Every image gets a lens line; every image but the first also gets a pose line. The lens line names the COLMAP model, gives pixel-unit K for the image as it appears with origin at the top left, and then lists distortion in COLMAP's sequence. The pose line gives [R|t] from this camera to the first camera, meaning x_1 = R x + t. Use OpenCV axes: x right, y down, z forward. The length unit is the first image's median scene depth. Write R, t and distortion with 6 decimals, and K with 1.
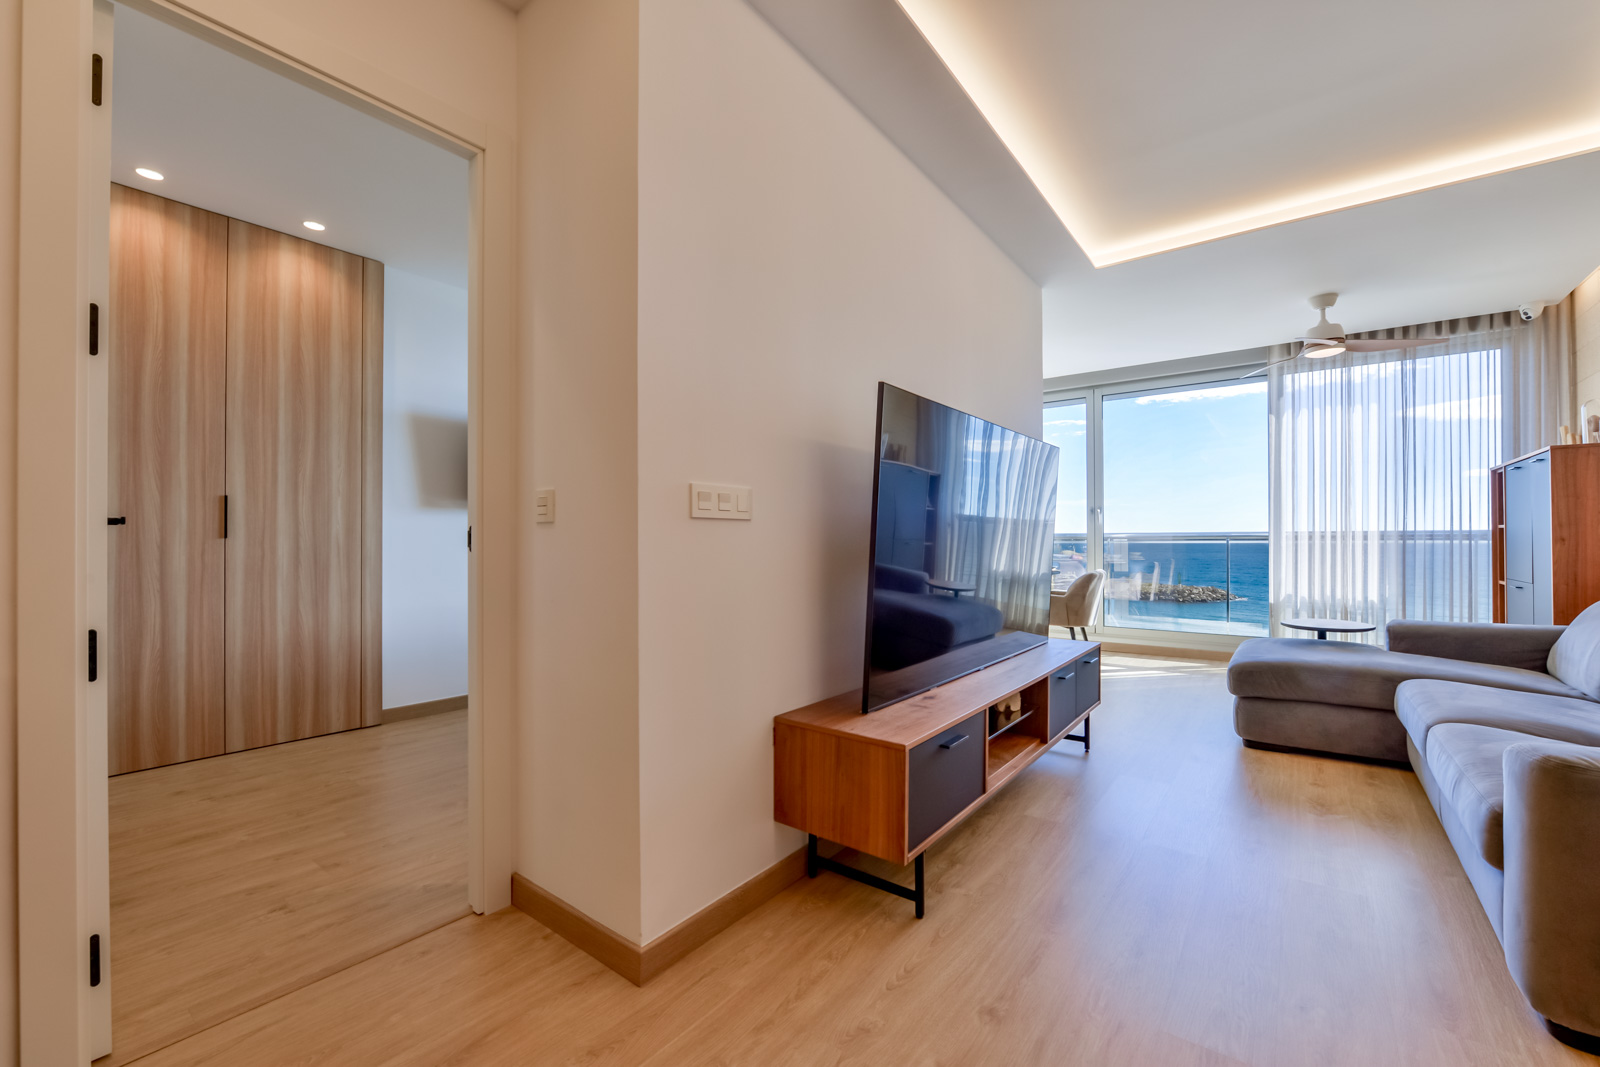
lens RADIAL K [[656.2, 0, 798.3], [0, 656.2, 534.0], [0, 0, 1]] dist [-0.010330, -0.000620]
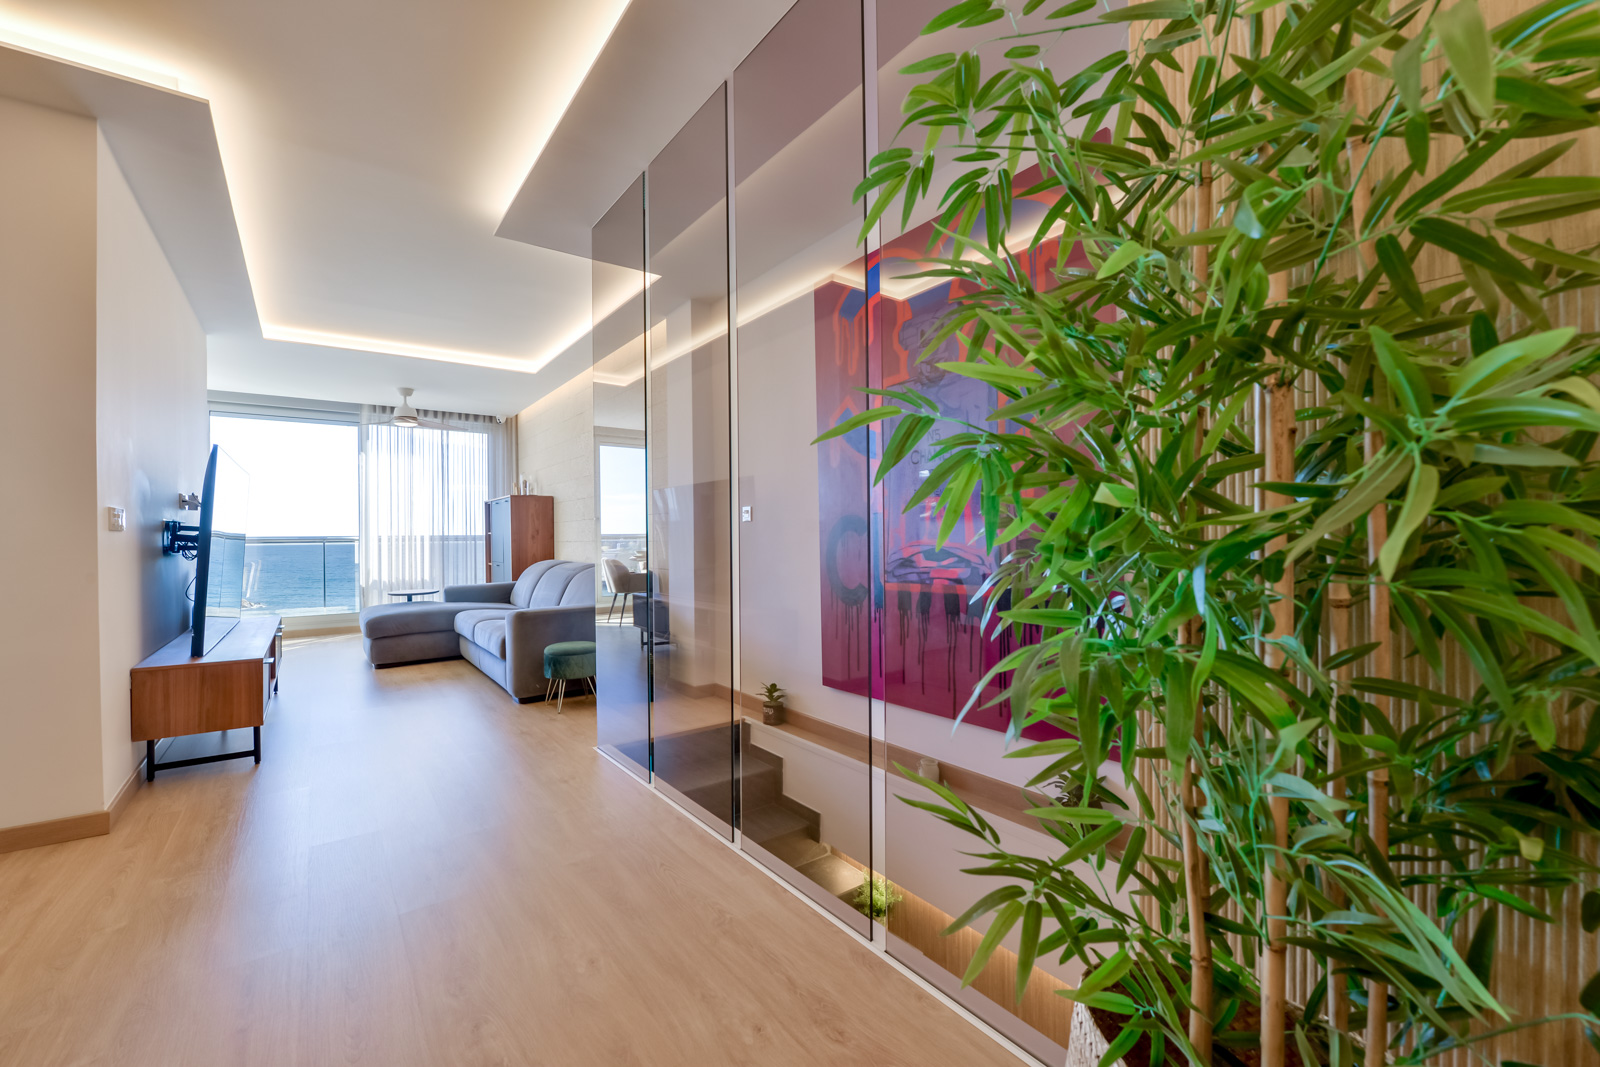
lens RADIAL K [[656.2, 0, 814.3], [0, 656.2, 539.2], [0, 0, 1]] dist [-0.010330, -0.000620]
pose [[0.257005, -0.005527, 0.966394, -0.469973], [0.001577, 0.999985, 0.005300, -0.003319], [-0.966409, 0.000162, 0.257010, -0.368027]]
